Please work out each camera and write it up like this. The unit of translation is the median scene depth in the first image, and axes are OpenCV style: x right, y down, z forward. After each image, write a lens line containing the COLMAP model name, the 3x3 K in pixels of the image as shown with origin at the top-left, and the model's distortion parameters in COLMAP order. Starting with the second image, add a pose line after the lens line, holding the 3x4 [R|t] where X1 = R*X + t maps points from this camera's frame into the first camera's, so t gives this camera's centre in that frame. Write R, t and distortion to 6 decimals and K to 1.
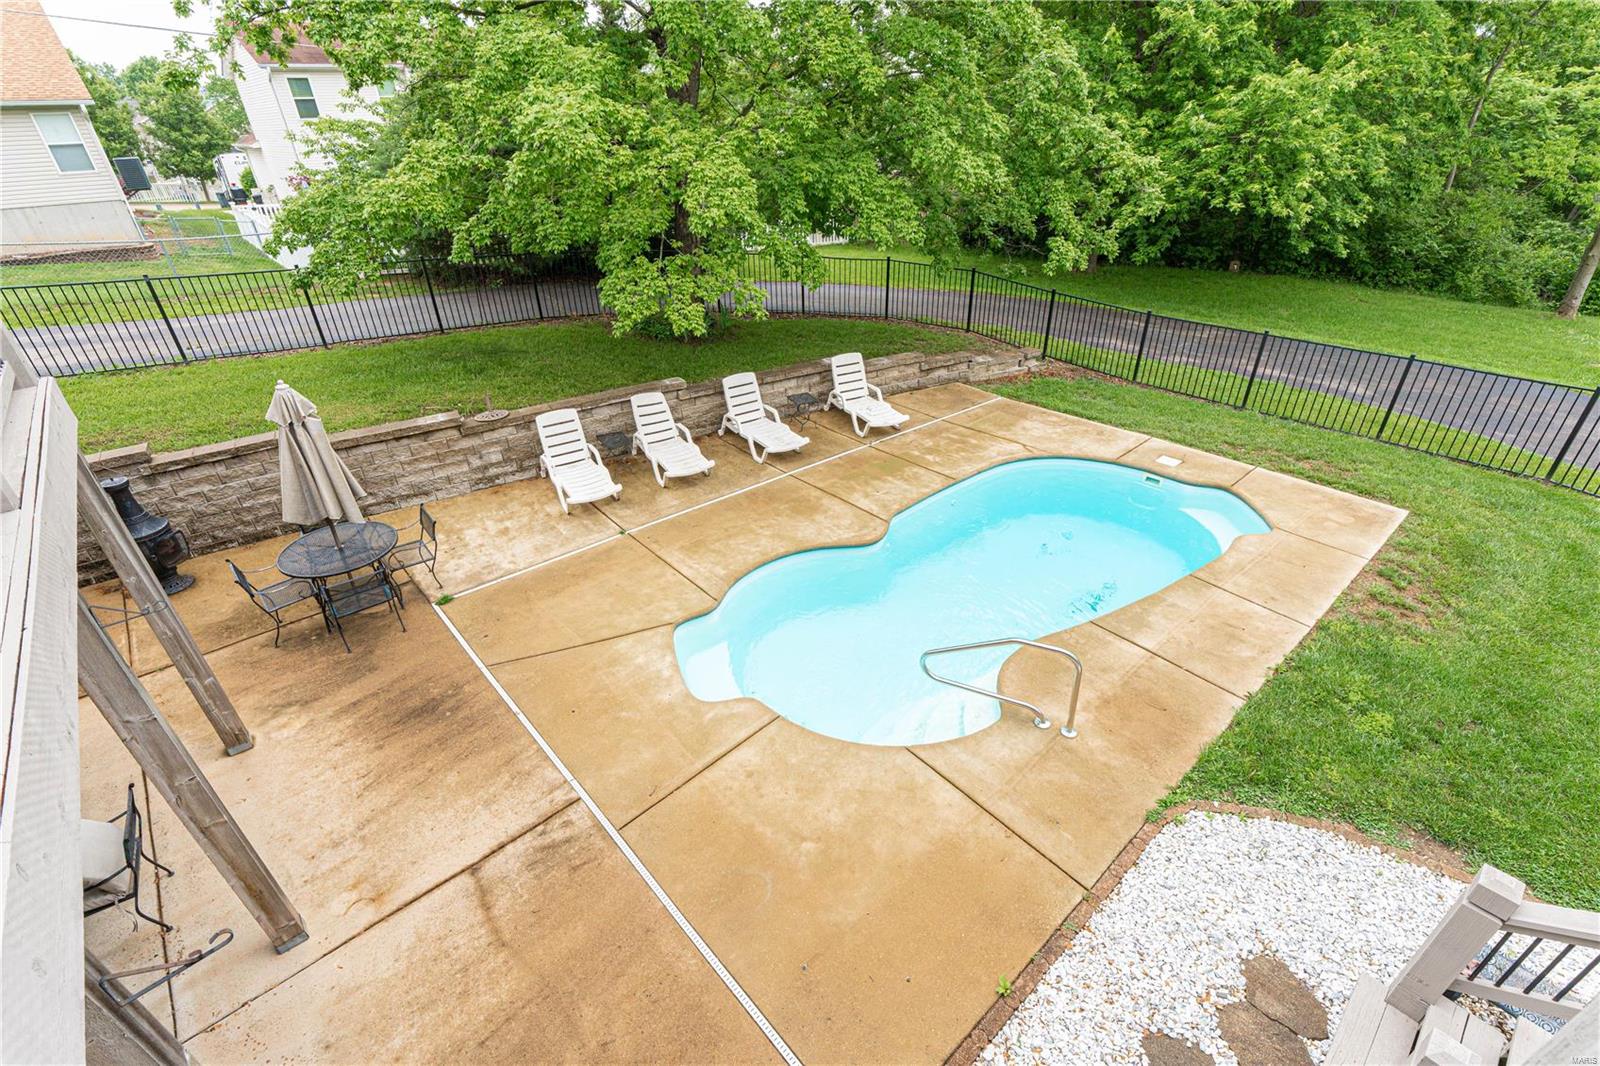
lens RADIAL K [[710.3, 0, 799.7], [0, 710.3, 540.3], [0, 0, 1]] dist [-0.003132, -0.000800]
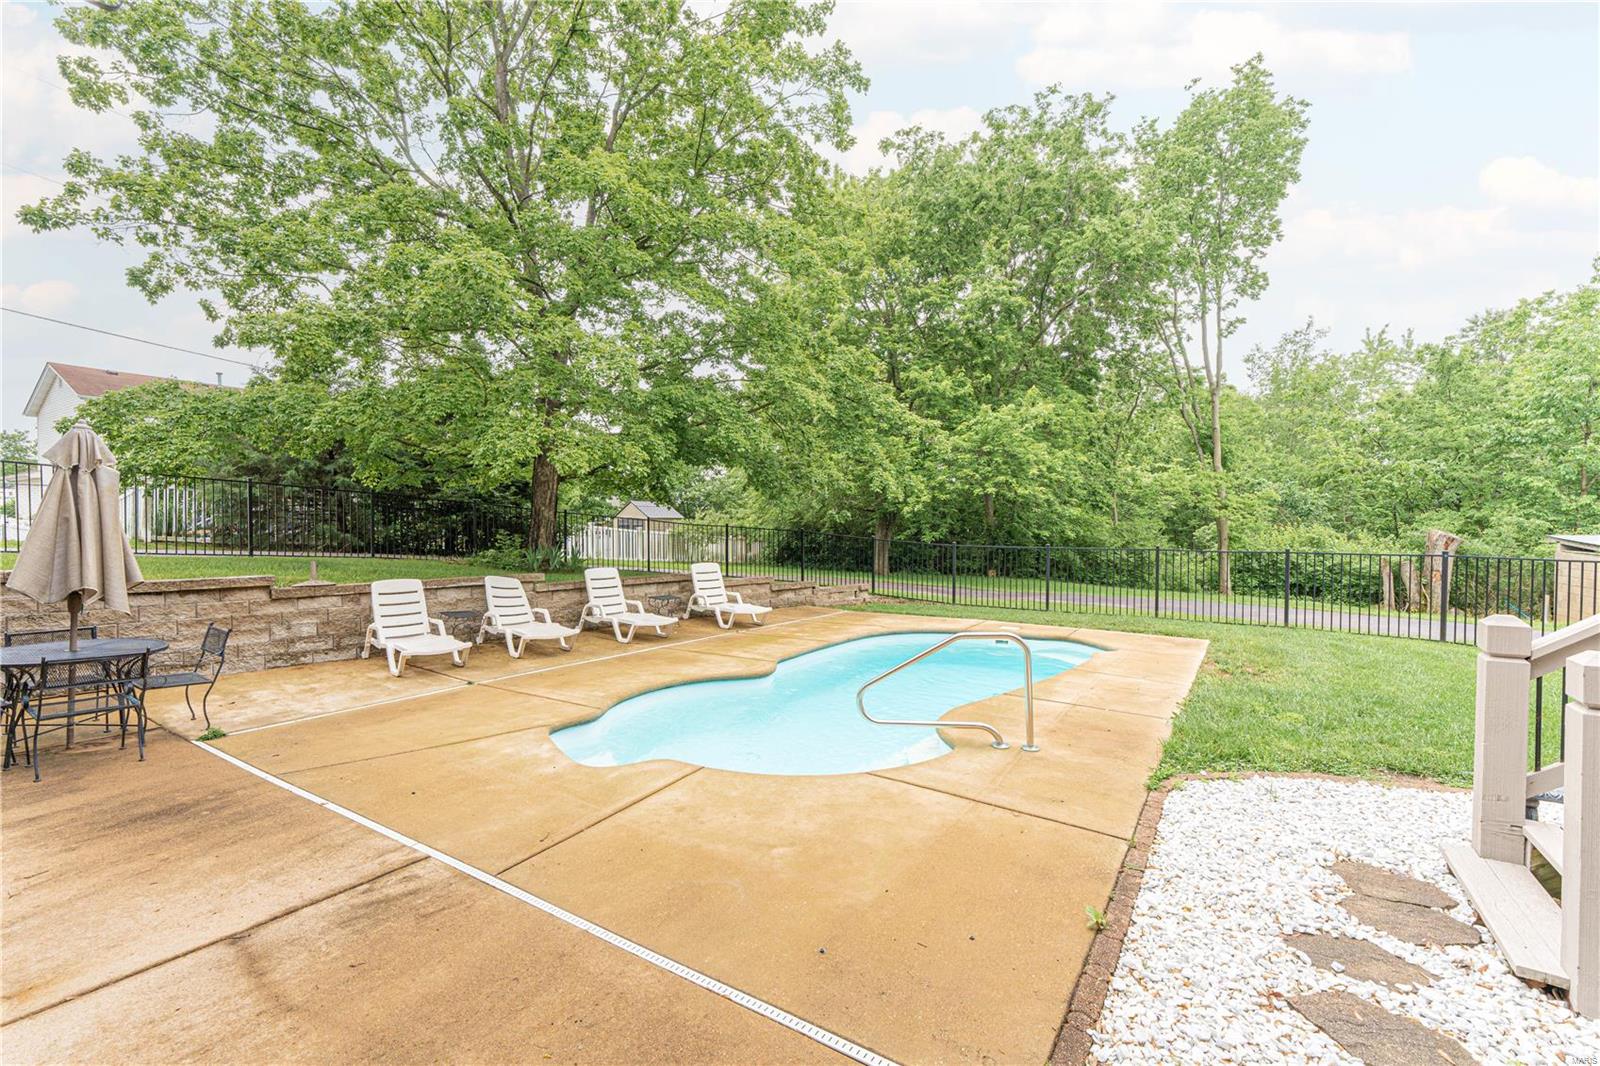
lens RADIAL K [[685.2, 0, 800.0], [0, 685.2, 533.0], [0, 0, 1]] dist [-0.002470, -0.000133]
pose [[0.963937, 0.018275, 0.265504, -0.121242], [0.117538, 0.865834, -0.486329, 0.368633], [-0.238770, 0.499997, 0.832461, 0.182795]]
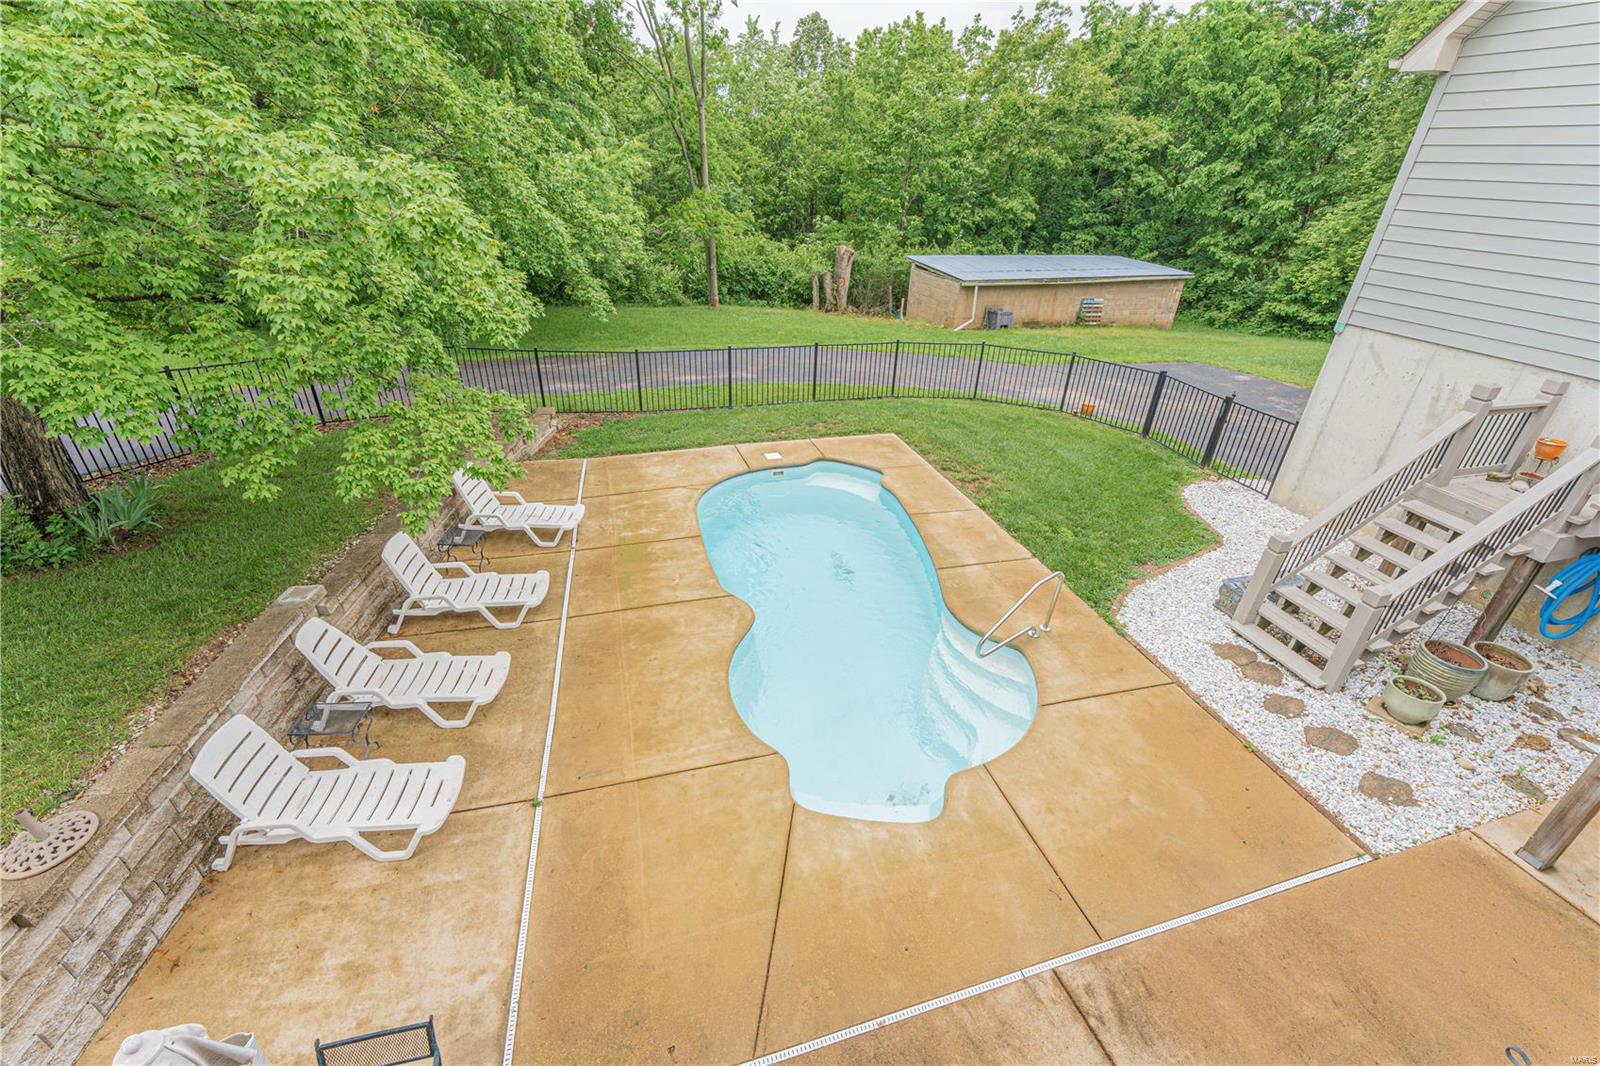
lens RADIAL K [[660.7, 0, 800.0], [0, 660.7, 533.0], [0, 0, 1]] dist [-0.002191, -0.000390]
pose [[0.428542, -0.407587, 0.806365, -0.715819], [0.431593, 0.876409, 0.213622, -0.341346], [-0.793776, 0.256475, 0.551490, 0.534217]]
